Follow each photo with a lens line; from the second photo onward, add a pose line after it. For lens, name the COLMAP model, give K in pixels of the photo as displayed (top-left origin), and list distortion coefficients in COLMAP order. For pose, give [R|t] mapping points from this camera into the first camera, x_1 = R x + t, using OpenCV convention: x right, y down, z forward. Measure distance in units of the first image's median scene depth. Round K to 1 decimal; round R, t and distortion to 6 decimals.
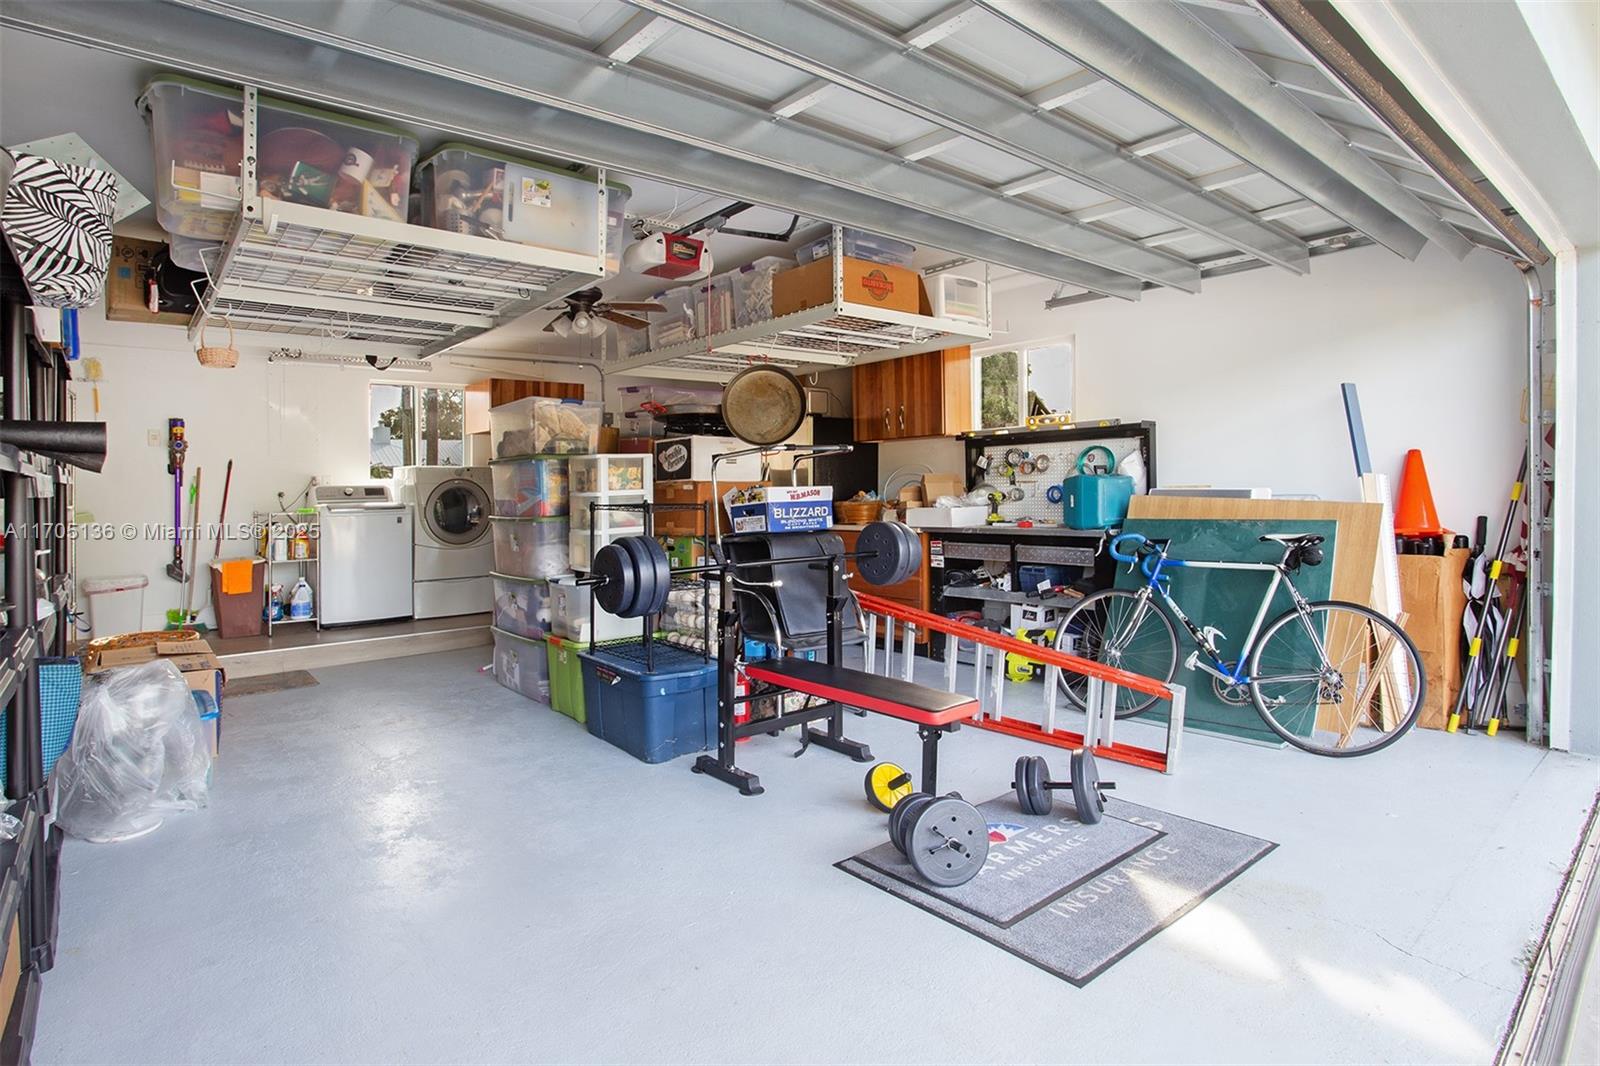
lens RADIAL K [[812.6, 0, 777.2], [0, 812.6, 495.1], [0, 0, 1]] dist [-0.068002, 0.027509]
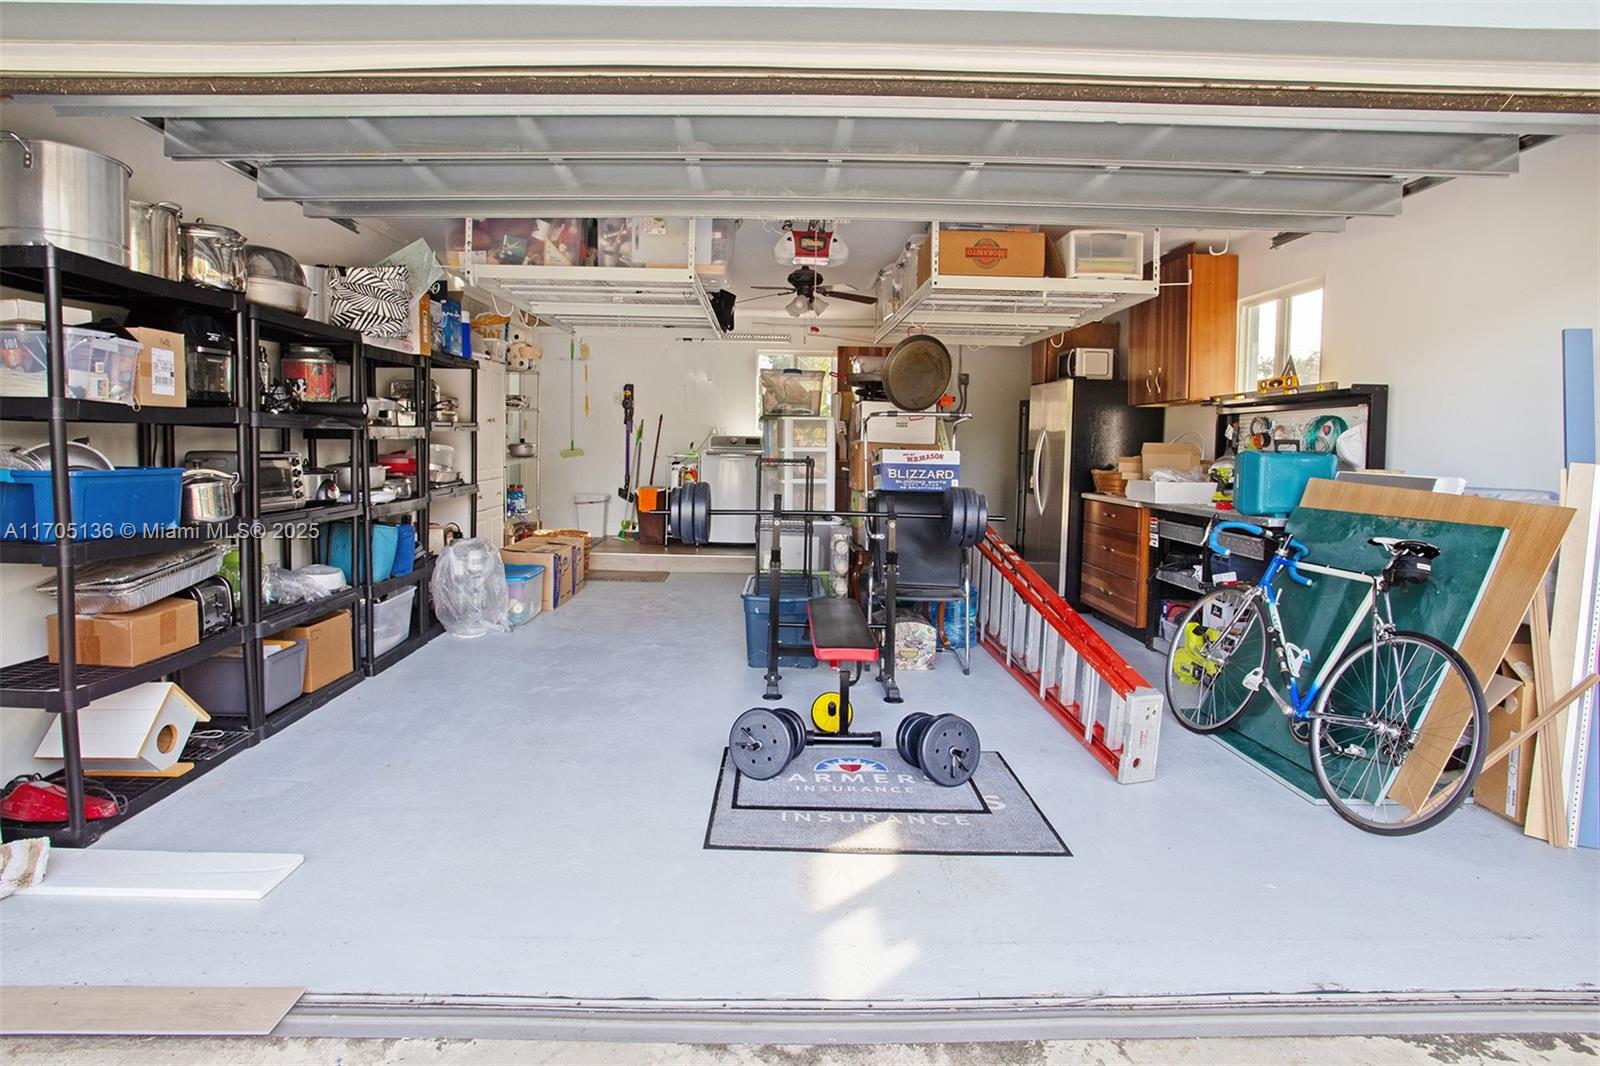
lens RADIAL K [[848.3, 0, 796.3], [0, 848.3, 499.0], [0, 0, 1]] dist [-0.059781, 0.000882]
pose [[0.765329, 0.075405, -0.639207, 0.703536], [-0.038162, 0.996683, 0.071884, -0.022913], [0.642507, -0.030621, 0.765668, 0.041319]]
